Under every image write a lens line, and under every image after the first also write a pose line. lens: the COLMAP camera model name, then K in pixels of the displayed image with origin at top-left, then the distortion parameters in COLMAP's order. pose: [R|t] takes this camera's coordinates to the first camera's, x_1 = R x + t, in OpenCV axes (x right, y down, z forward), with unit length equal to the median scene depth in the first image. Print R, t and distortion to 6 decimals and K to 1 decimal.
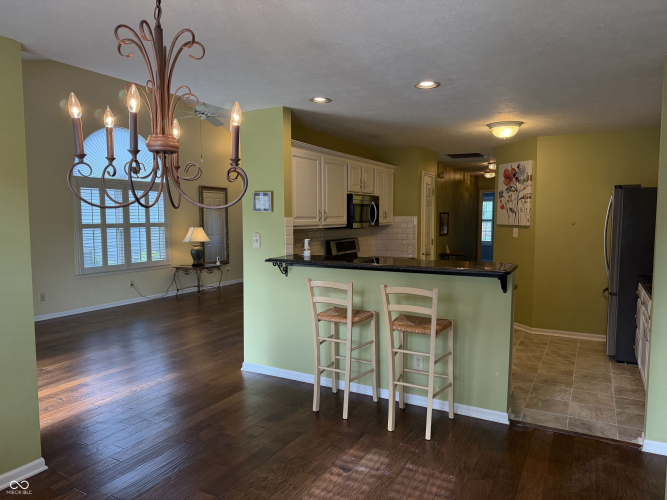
lens RADIAL K [[468.3, 0, 333.5], [0, 468.3, 250.0], [0, 0, 1]] dist [0.076587, -0.091779]
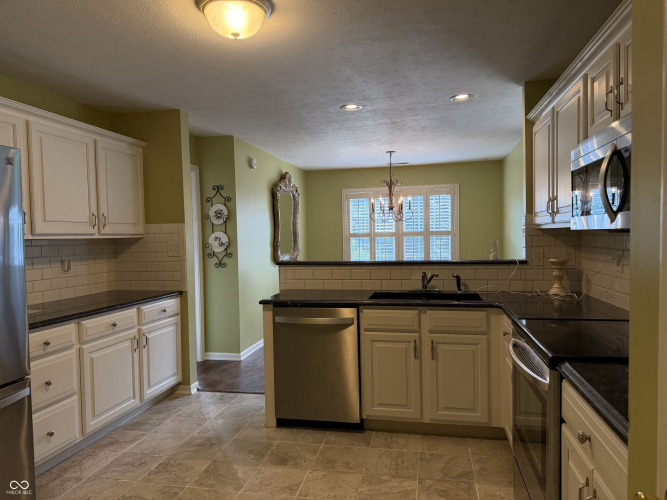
lens RADIAL K [[468.3, 0, 333.5], [0, 468.3, 250.0], [0, 0, 1]] dist [0.076587, -0.091779]
pose [[-0.953346, 0.029606, -0.300424, 0.492132], [0.000661, 0.995382, 0.095994, -0.091989], [0.301878, 0.091316, -0.948963, 1.758677]]
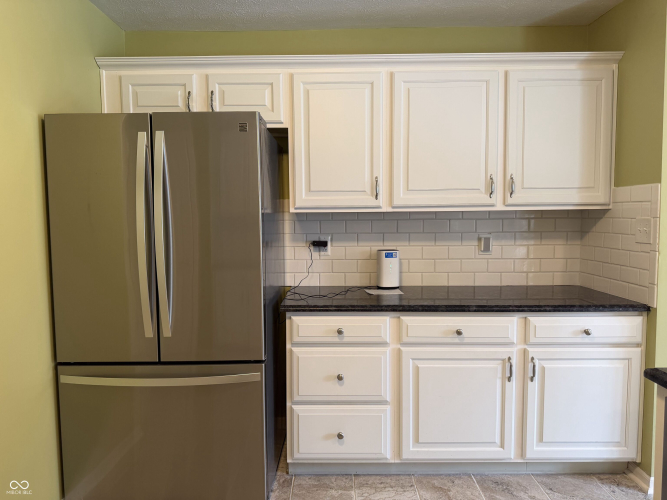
lens RADIAL K [[468.3, 0, 333.5], [0, 468.3, 250.0], [0, 0, 1]] dist [0.076587, -0.091779]
pose [[-0.492569, -0.060105, 0.868195, 0.203443], [0.068135, 0.991887, 0.107324, -0.060989], [-0.867602, 0.112019, -0.484478, 1.308892]]
